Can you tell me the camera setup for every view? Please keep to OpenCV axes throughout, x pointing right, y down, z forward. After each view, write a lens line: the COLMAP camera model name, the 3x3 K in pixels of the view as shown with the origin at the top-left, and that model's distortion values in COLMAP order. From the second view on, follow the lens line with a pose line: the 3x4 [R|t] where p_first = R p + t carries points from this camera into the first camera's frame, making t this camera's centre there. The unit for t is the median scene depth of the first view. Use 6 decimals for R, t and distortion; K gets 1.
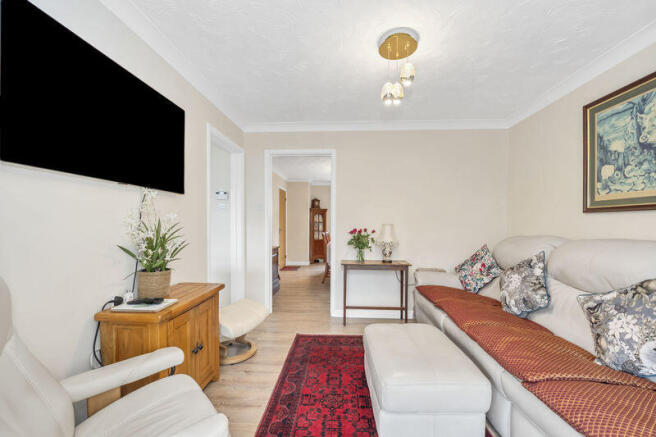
lens RADIAL K [[263.5, 0, 329.5], [0, 263.5, 221.1], [0, 0, 1]] dist [-0.019017, -0.000427]
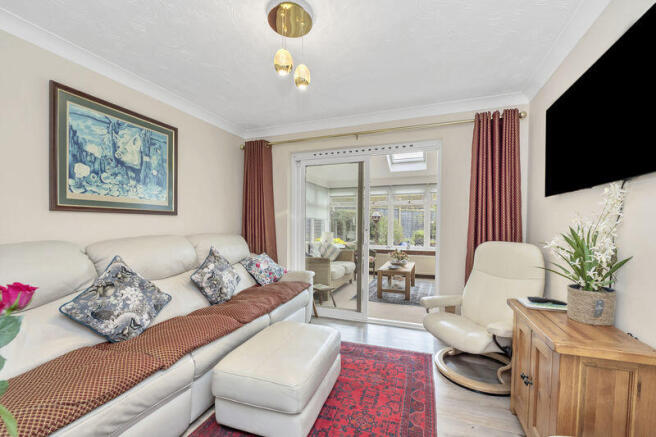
lens RADIAL K [[263.5, 0, 338.4], [0, 263.5, 230.9], [0, 0, 1]] dist [-0.019017, -0.000427]
pose [[-0.962358, -0.014884, 0.271378, -0.132386], [-0.009801, 0.999750, 0.020077, 0.008410], [-0.271610, 0.016662, -0.962263, 1.719227]]
